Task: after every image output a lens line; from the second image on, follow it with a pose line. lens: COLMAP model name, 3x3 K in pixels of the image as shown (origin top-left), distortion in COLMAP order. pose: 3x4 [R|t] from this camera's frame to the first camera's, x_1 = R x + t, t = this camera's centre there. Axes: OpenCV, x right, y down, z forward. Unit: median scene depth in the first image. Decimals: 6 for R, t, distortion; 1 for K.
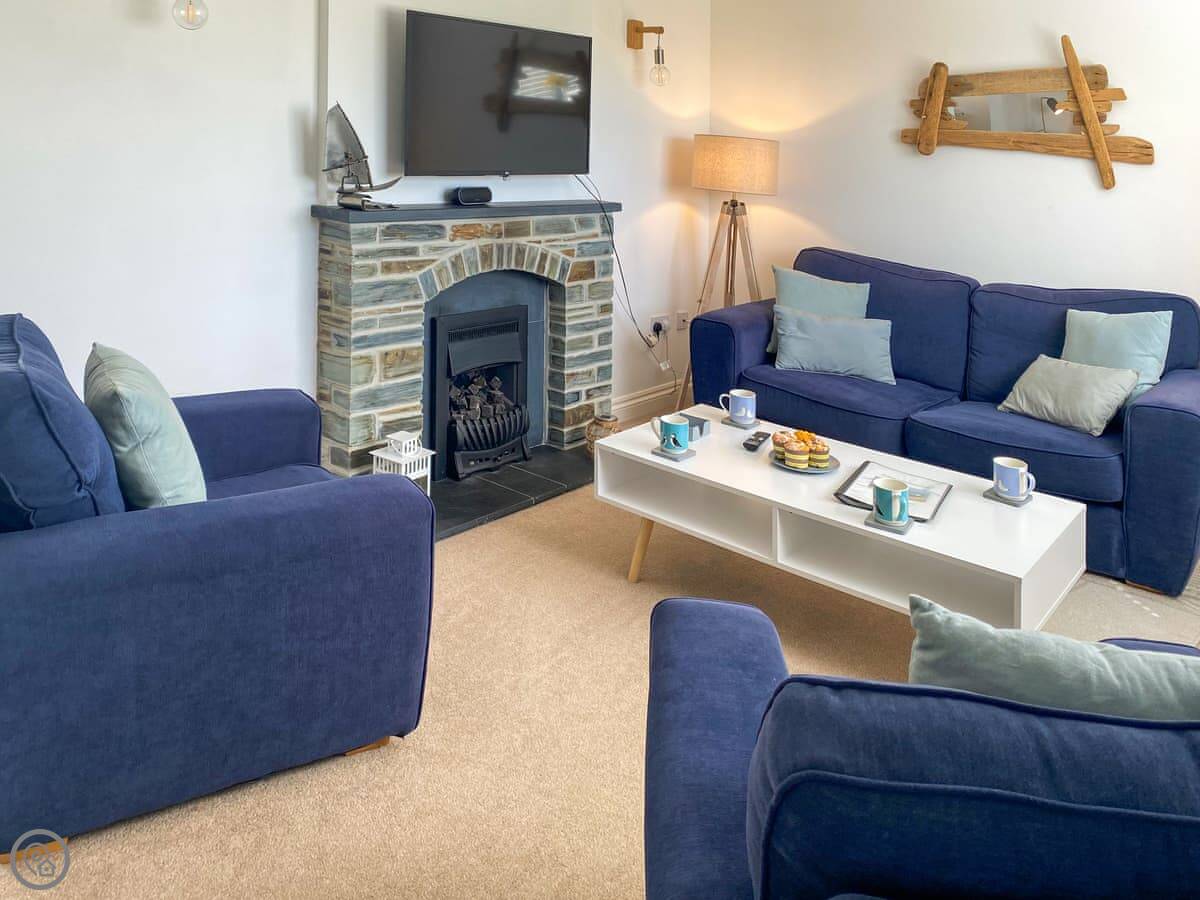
lens RADIAL K [[939.4, 0, 600.0], [0, 939.4, 450.0], [0, 0, 1]] dist [0.003258, -0.006561]
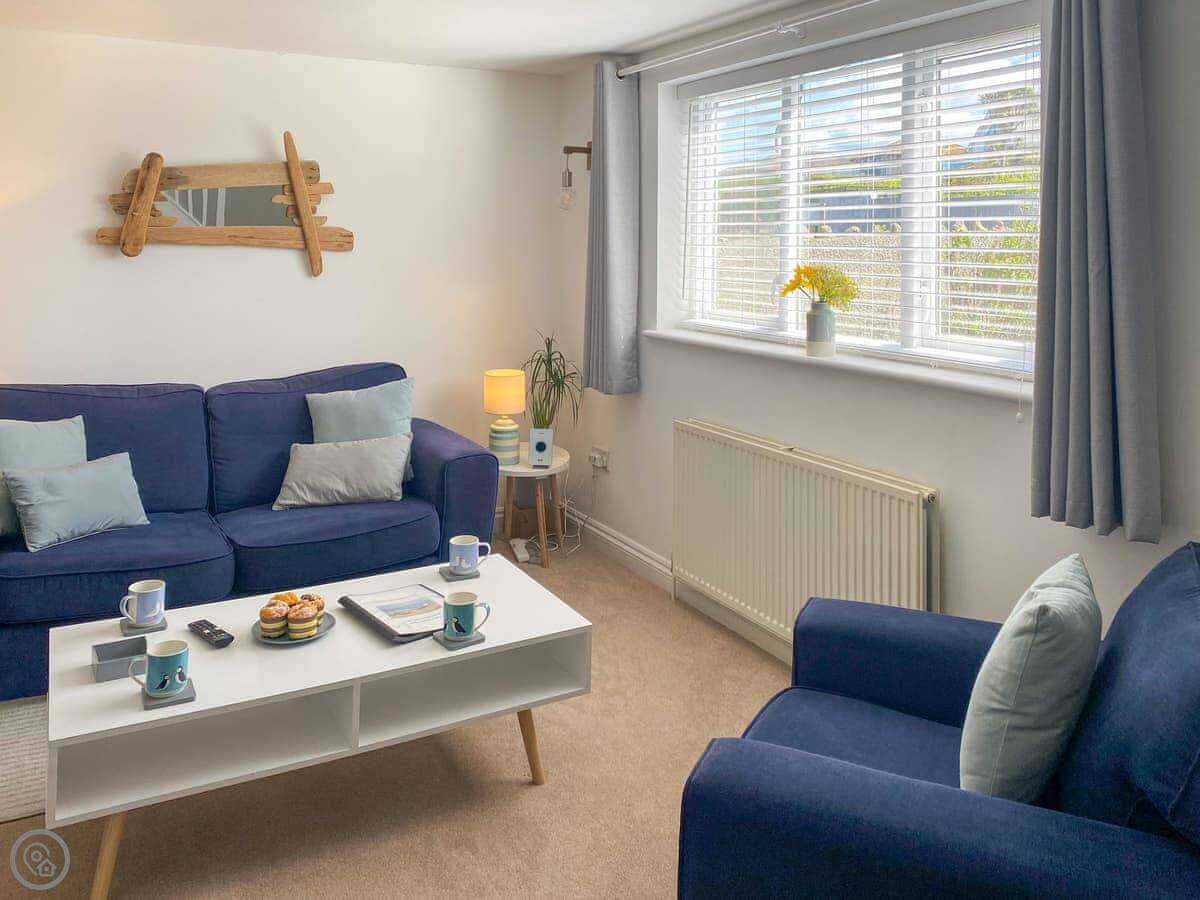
lens RADIAL K [[939.4, 0, 600.0], [0, 939.4, 450.0], [0, 0, 1]] dist [0.003258, -0.006561]
pose [[0.386021, -0.250268, 0.887893, -0.308209], [0.321595, 0.938623, 0.124751, -0.125383], [-0.864618, 0.237386, 0.442813, 0.311875]]
